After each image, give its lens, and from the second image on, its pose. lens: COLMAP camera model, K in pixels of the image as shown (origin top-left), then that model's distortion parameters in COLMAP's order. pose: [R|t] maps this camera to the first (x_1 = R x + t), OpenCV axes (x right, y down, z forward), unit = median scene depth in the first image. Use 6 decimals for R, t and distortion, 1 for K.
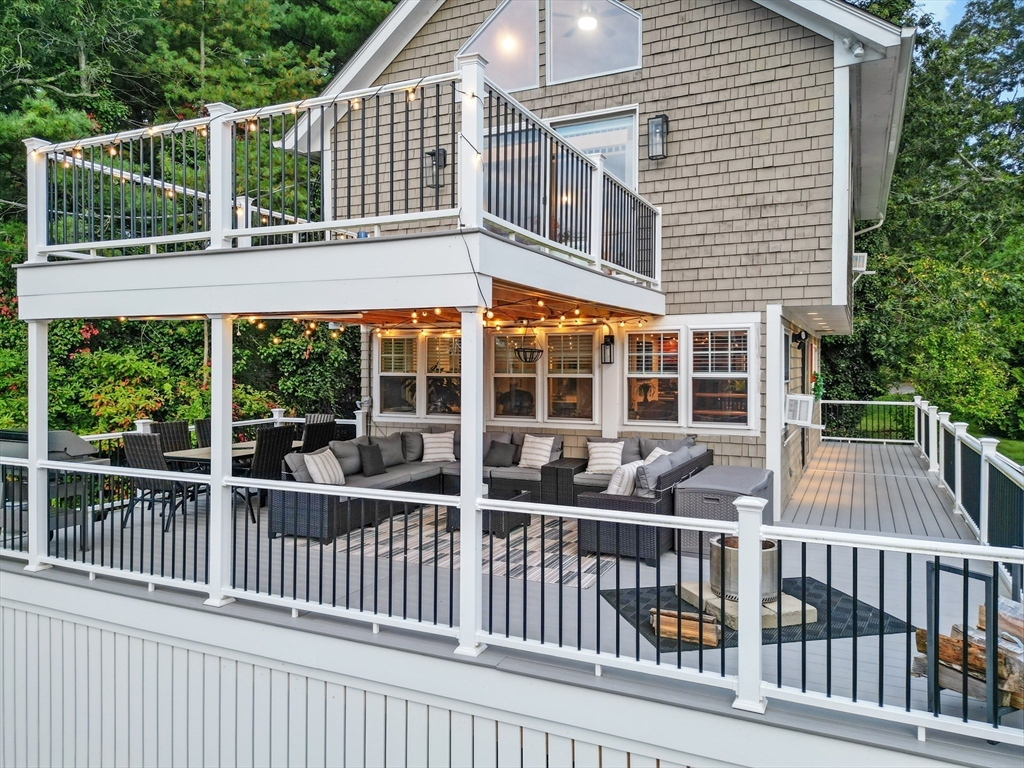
lens RADIAL K [[740.7, 0, 511.8], [0, 740.7, 382.8], [0, 0, 1]] dist [0.047259, -0.019920]
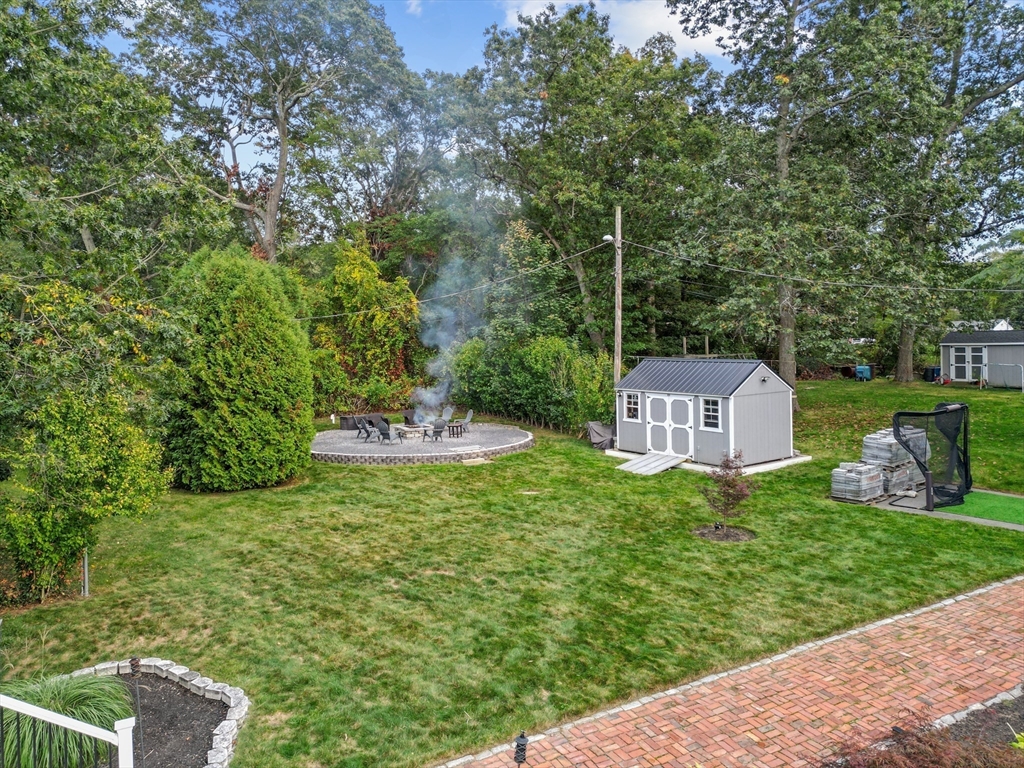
lens RADIAL K [[740.7, 0, 509.2], [0, 740.7, 375.9], [0, 0, 1]] dist [0.047259, -0.019920]
pose [[0.598264, -0.034227, 0.800568, 0.241043], [0.025637, 0.999393, 0.023569, -0.084096], [-0.800889, 0.006424, 0.598779, 0.243494]]
